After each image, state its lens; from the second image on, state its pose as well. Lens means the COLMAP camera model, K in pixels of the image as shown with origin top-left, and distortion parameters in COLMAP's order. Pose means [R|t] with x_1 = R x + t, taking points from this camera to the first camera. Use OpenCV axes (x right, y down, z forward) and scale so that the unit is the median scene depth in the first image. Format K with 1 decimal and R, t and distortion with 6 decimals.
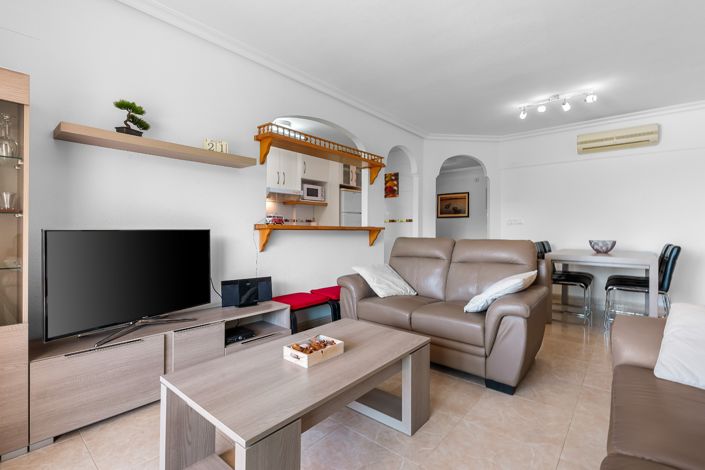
lens RADIAL K [[331.7, 0, 352.6], [0, 331.7, 232.5], [0, 0, 1]] dist [-0.006101, 0.000577]
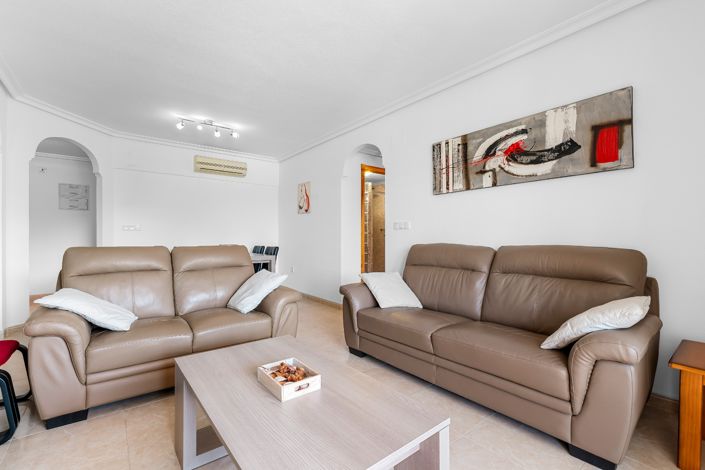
lens RADIAL K [[314.3, 0, 363.4], [0, 314.3, 239.0], [0, 0, 1]] dist [-0.010868, 0.001888]
pose [[0.161700, -0.008694, 0.986802, -0.388917], [0.005386, 0.999954, 0.007927, -0.005174], [-0.986825, 0.004033, 0.161740, 0.295459]]
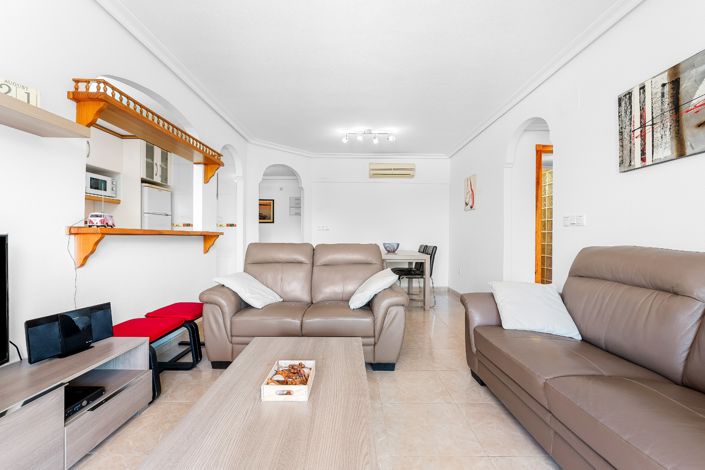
lens RADIAL K [[314.3, 0, 356.7], [0, 314.3, 237.6], [0, 0, 1]] dist [-0.010868, 0.001888]
pose [[0.746623, -0.002805, 0.665242, -0.228033], [0.001694, 0.999996, 0.002315, -0.002728], [-0.665245, -0.000601, 0.746625, 0.129536]]
